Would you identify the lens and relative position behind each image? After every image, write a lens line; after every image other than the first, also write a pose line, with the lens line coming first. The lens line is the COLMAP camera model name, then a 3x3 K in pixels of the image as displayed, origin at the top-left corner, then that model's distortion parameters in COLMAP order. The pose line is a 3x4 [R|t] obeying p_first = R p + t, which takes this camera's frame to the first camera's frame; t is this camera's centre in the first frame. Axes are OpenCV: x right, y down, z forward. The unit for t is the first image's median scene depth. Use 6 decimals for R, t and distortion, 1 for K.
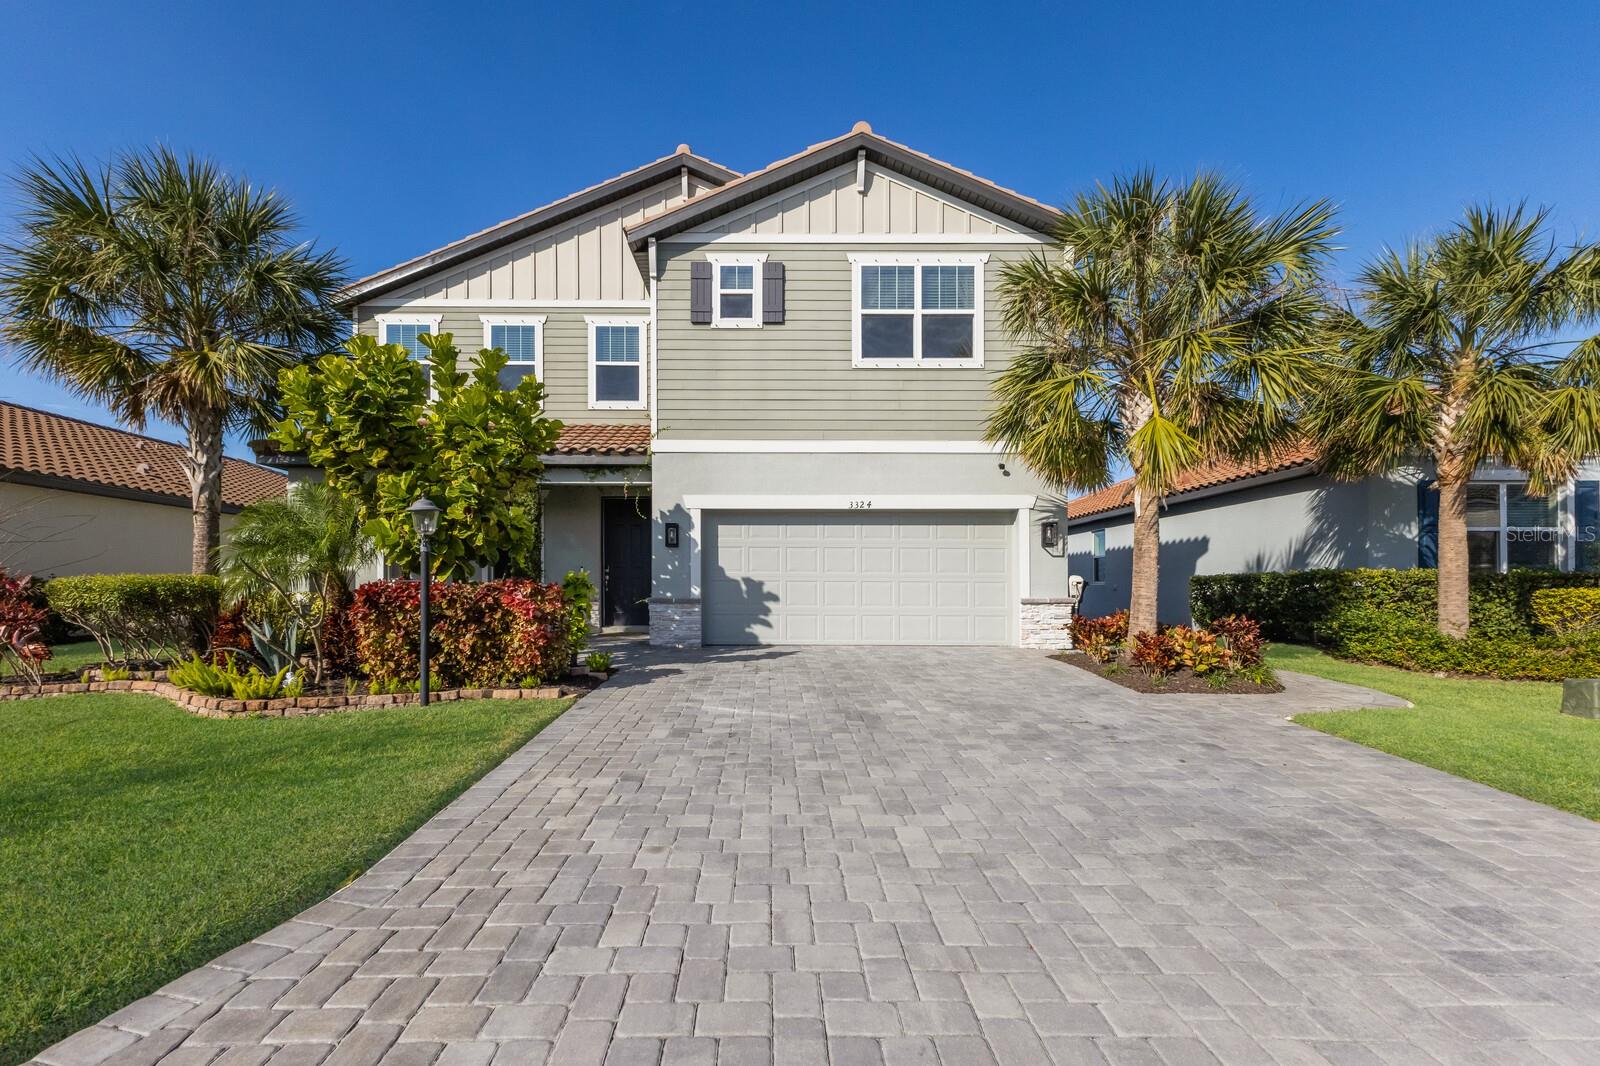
lens RADIAL K [[681.5, 0, 789.5], [0, 681.5, 547.6], [0, 0, 1]] dist [0.017969, 0.000100]
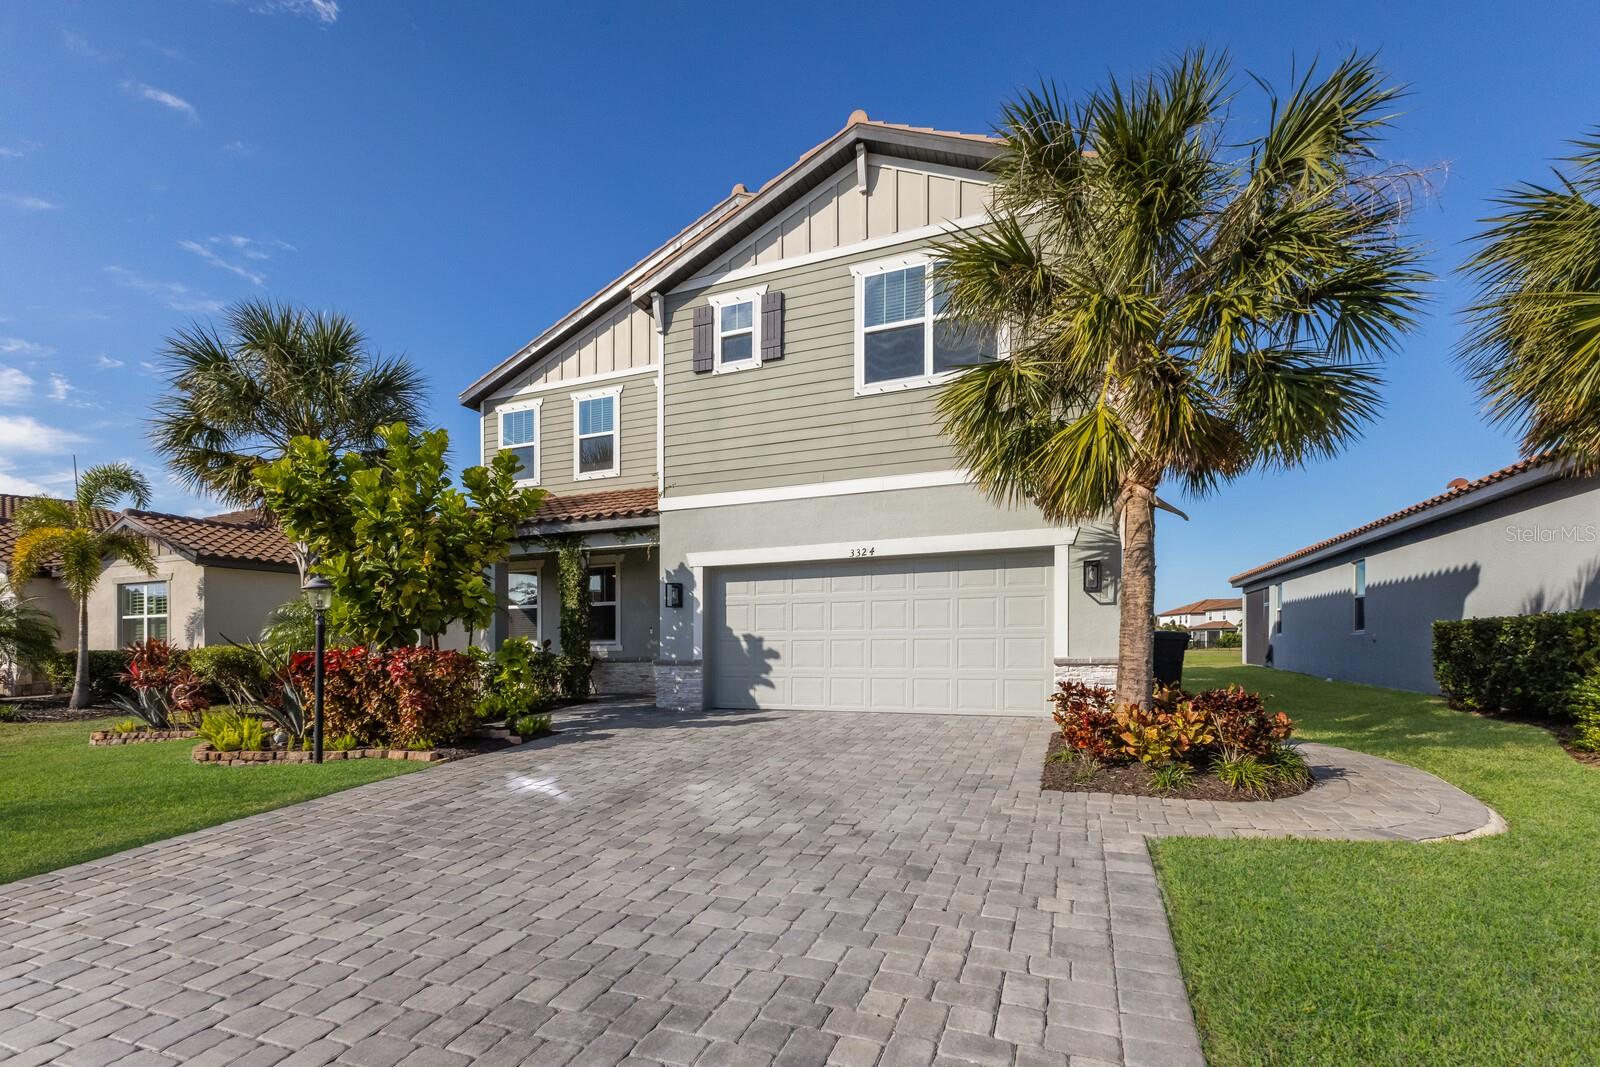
lens RADIAL K [[709.2, 0, 804.0], [0, 709.2, 612.0], [0, 0, 1]] dist [0.013008, -0.000082]
pose [[0.930541, -0.029385, -0.365006, 0.354531], [0.037196, 0.999204, 0.014386, -0.001969], [0.364293, -0.026964, 0.930894, 0.116836]]
